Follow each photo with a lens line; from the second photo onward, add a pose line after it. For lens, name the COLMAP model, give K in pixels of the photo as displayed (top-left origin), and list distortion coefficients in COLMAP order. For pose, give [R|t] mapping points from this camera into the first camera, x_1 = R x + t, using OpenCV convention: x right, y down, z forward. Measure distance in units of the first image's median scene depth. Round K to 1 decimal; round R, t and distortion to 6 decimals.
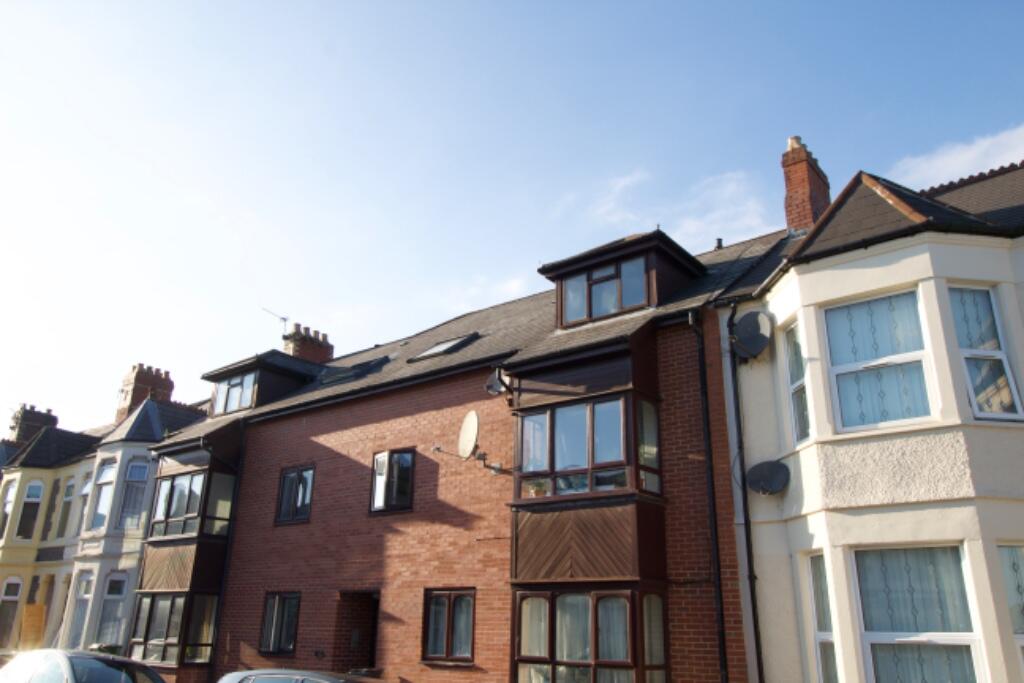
lens RADIAL K [[830.3, 0, 512.0], [0, 830.3, 341.5], [0, 0, 1]] dist [0.005718, 0.002321]
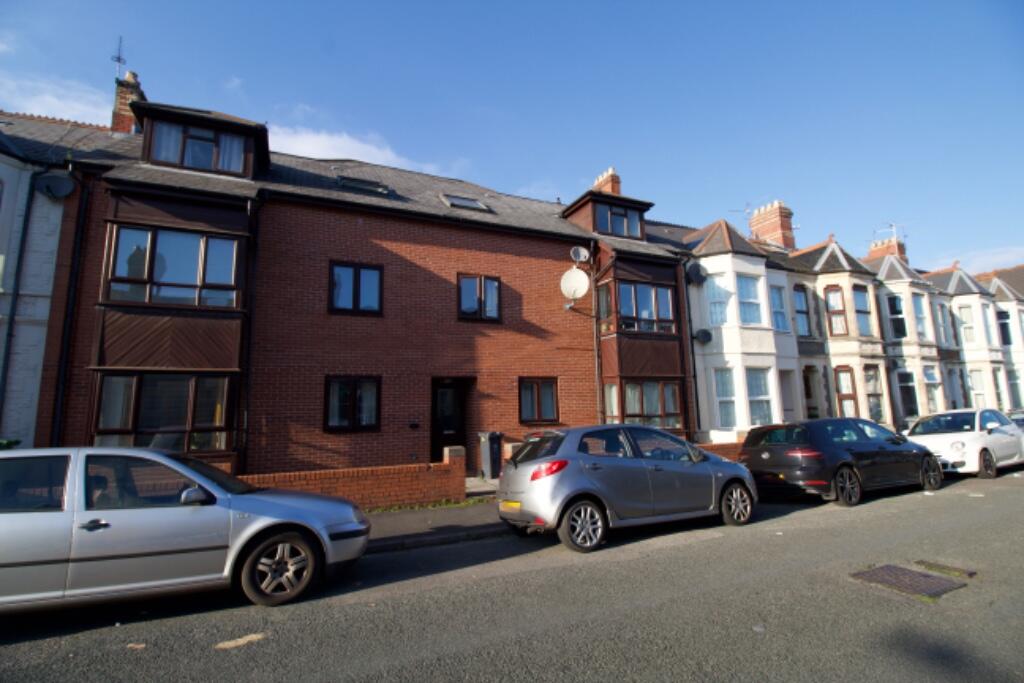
lens RADIAL K [[464.6, 0, 512.0], [0, 464.6, 341.5], [0, 0, 1]] dist [-0.001736, -0.011702]
pose [[0.442758, 0.093278, 0.891776, -0.806208], [-0.268705, 0.962667, 0.032716, 0.203654], [-0.855432, -0.254110, 0.451292, 0.624371]]
